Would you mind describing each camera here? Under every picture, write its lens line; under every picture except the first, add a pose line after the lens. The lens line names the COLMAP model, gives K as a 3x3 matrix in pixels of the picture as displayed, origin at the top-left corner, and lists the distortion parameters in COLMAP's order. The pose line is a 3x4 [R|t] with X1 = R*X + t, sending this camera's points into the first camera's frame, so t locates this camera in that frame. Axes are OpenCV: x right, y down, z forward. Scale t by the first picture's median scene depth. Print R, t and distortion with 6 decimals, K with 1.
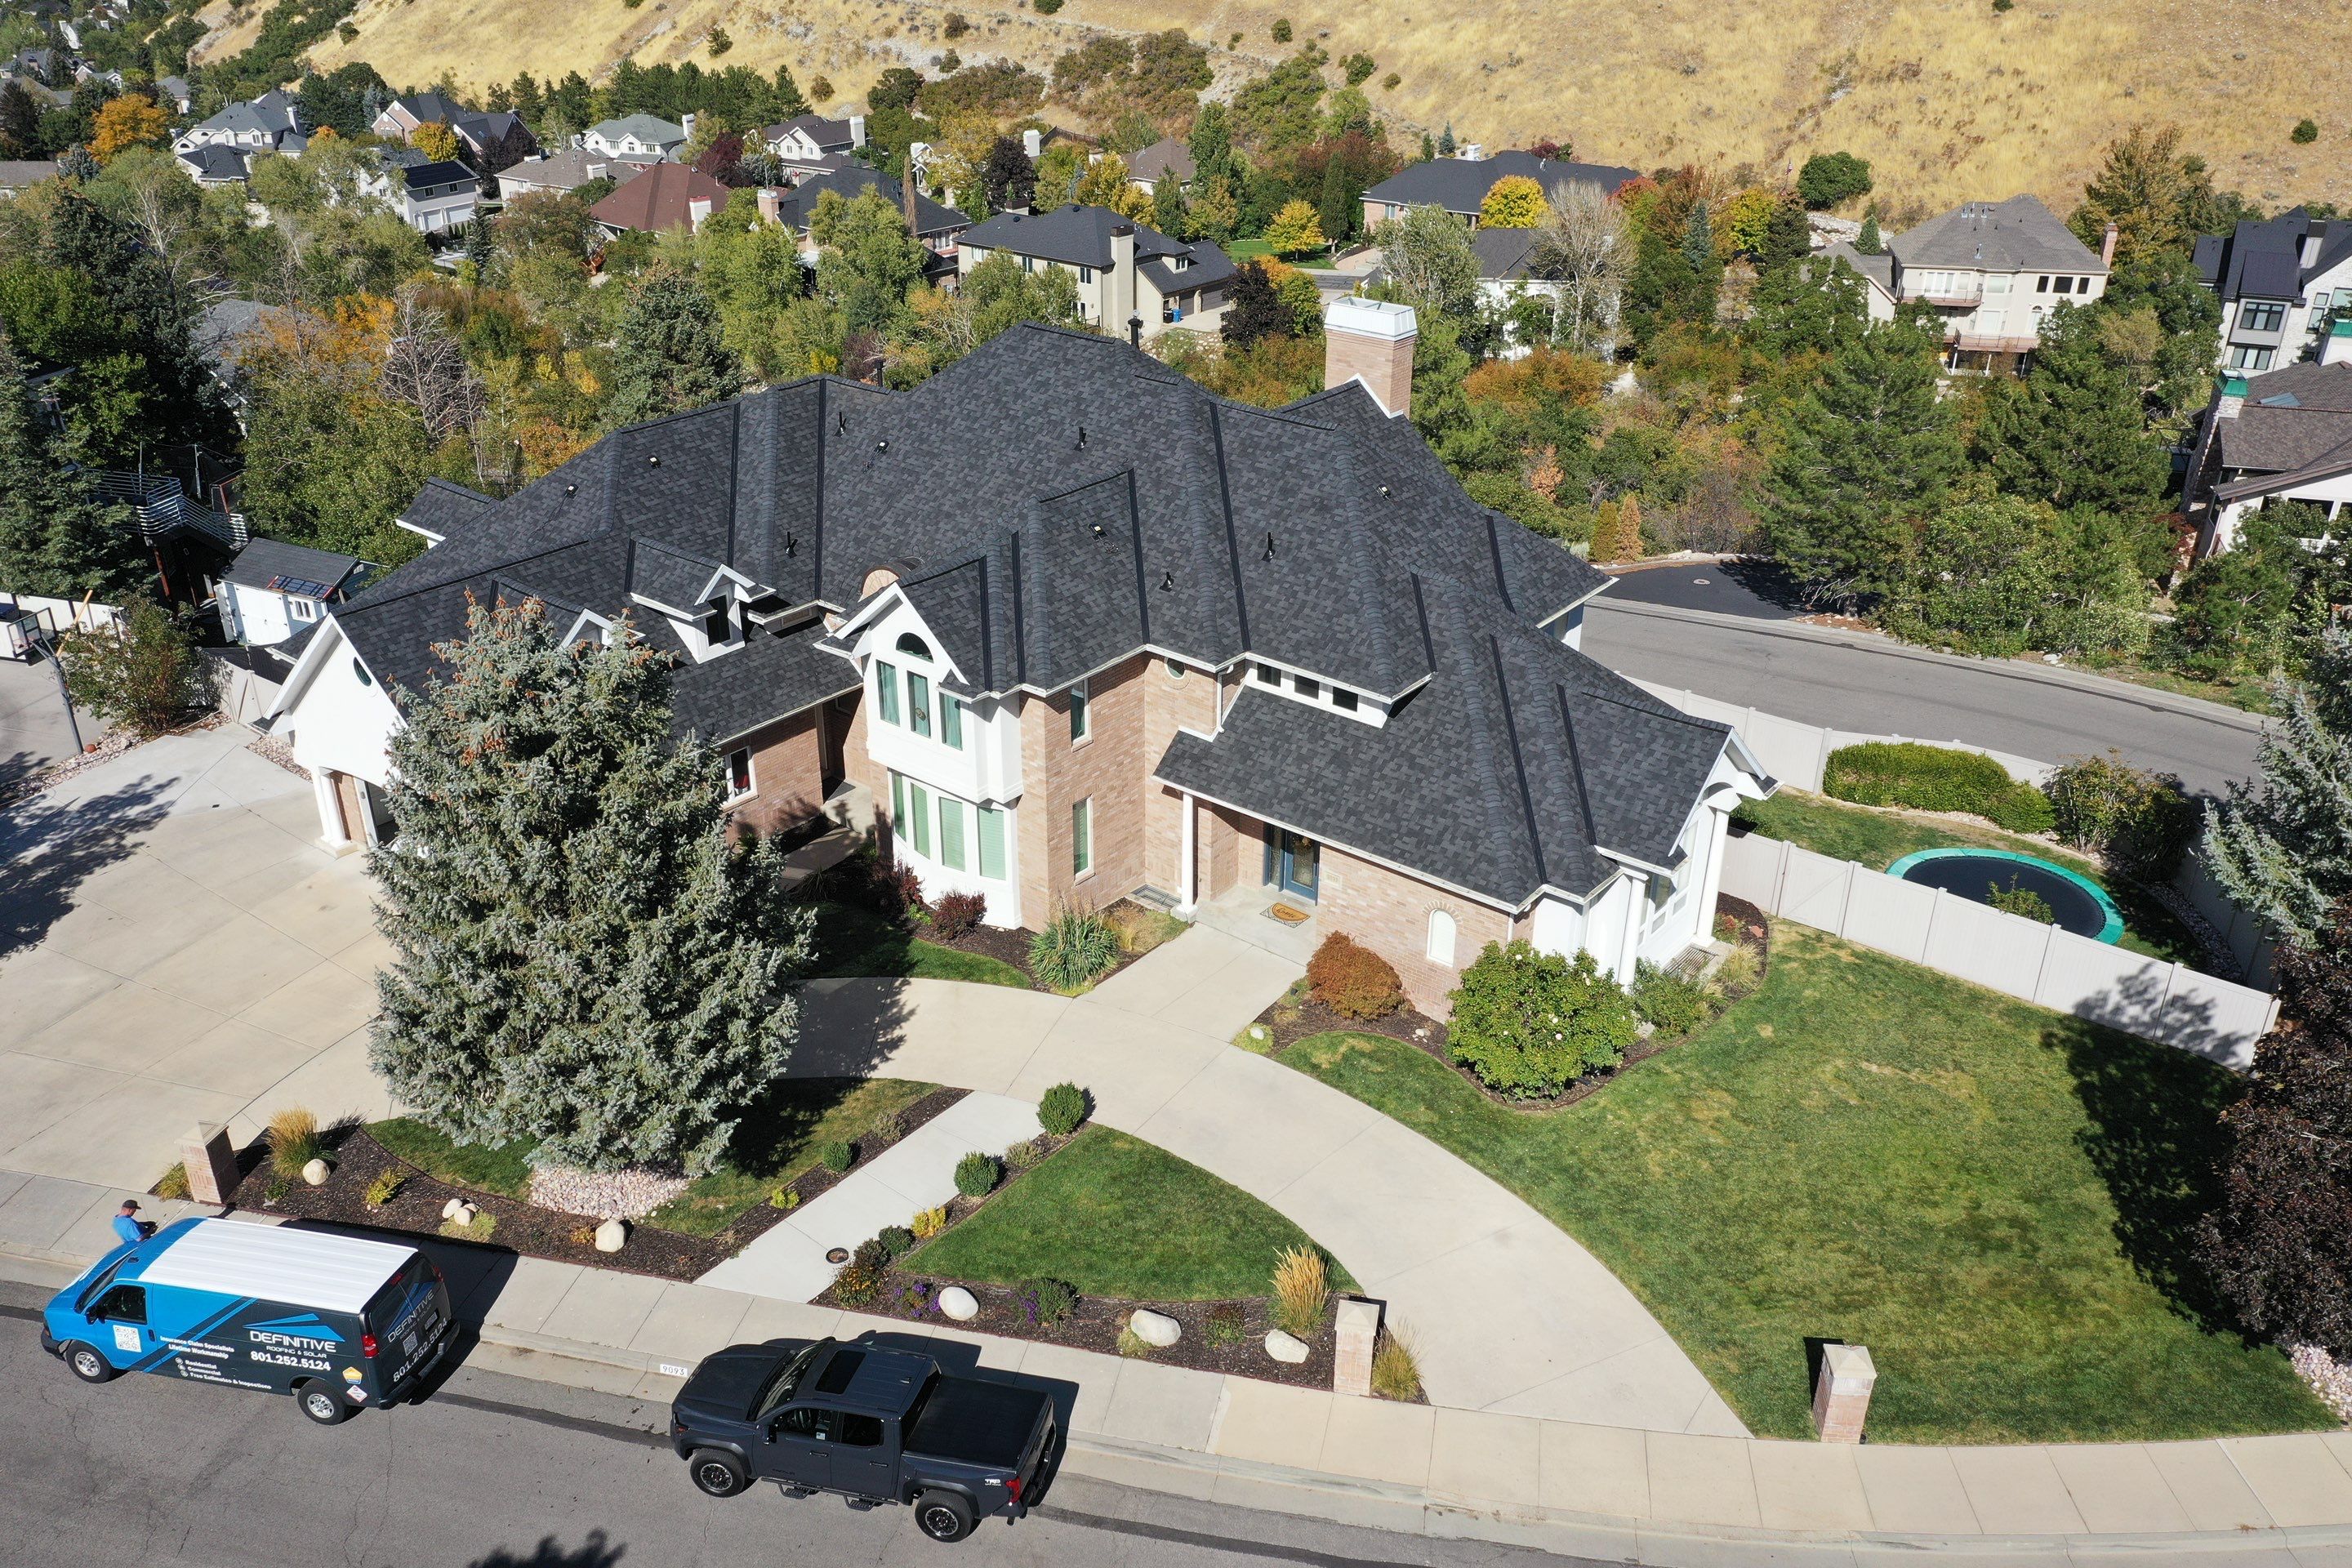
lens RADIAL K [[1806.4, 0, 1175.4], [0, 1806.4, 845.9], [0, 0, 1]] dist [0.009773, 0.005986]
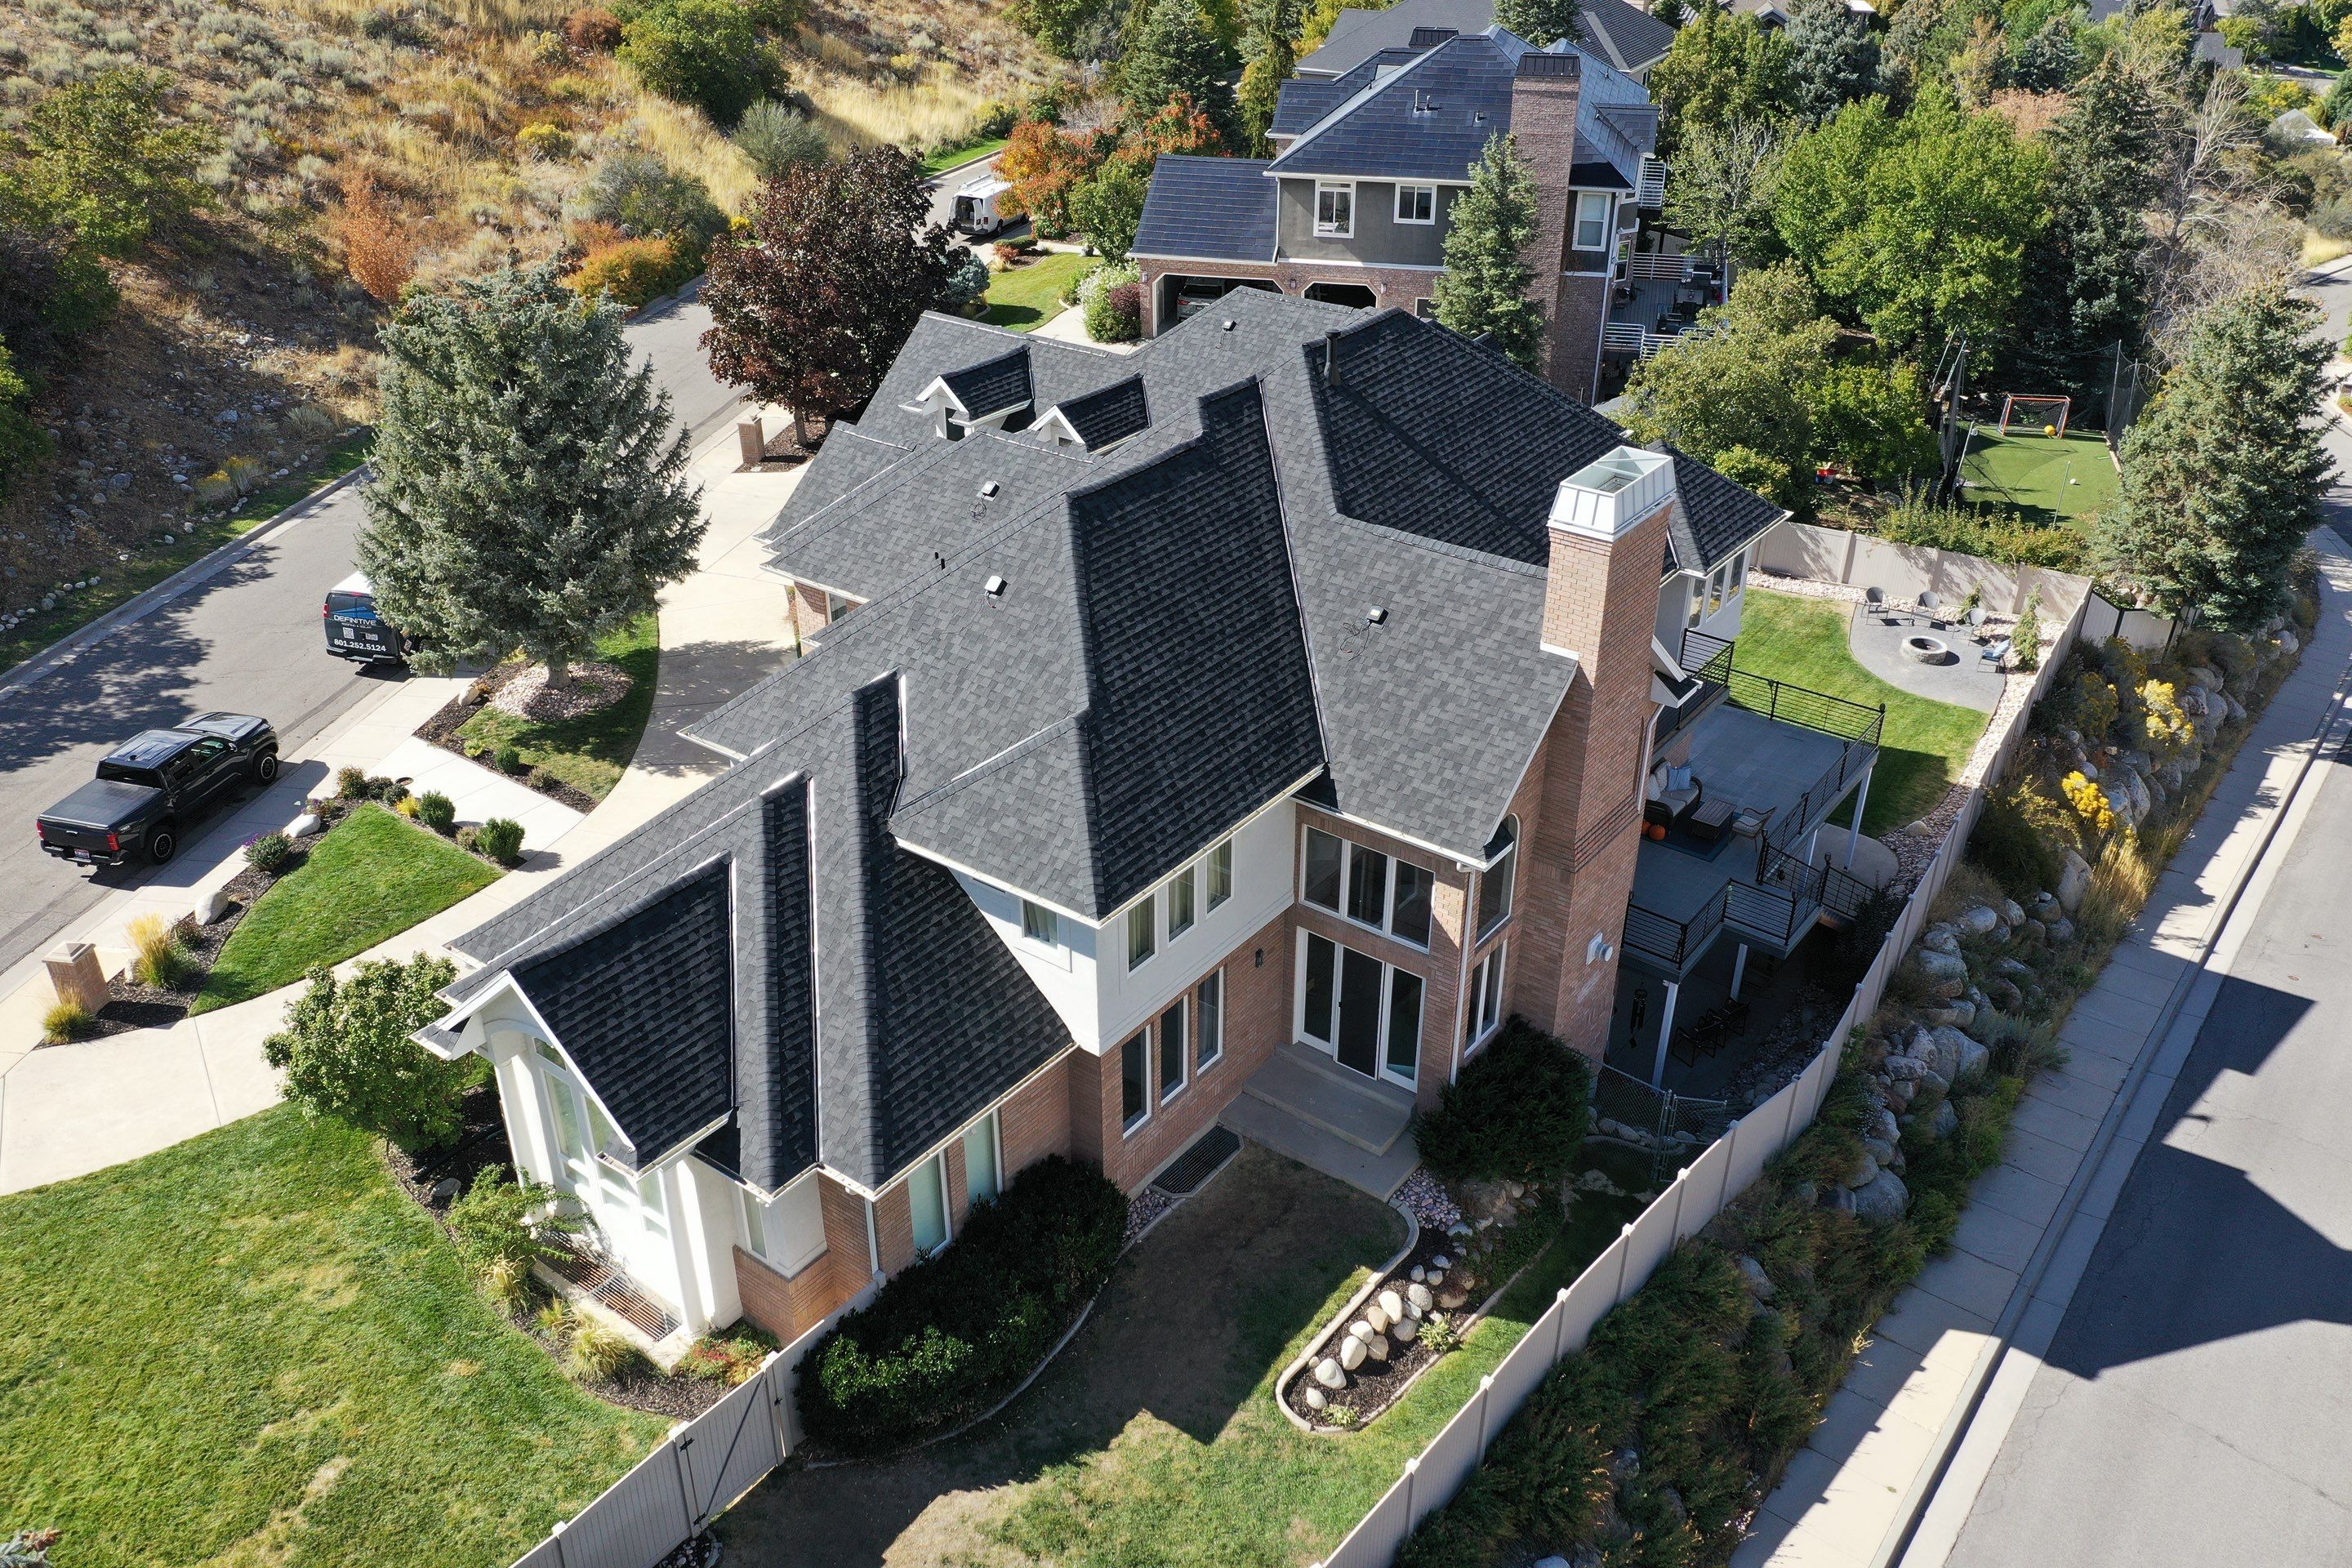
lens RADIAL K [[1858.3, 0, 1172.2], [0, 1858.3, 799.8], [0, 0, 1]] dist [0.027702, -0.004818]
pose [[0.035558, 0.505483, -0.862103, 0.965876], [-0.475563, 0.767274, 0.430267, -0.586425], [0.878963, 0.394685, 0.267672, 1.088075]]
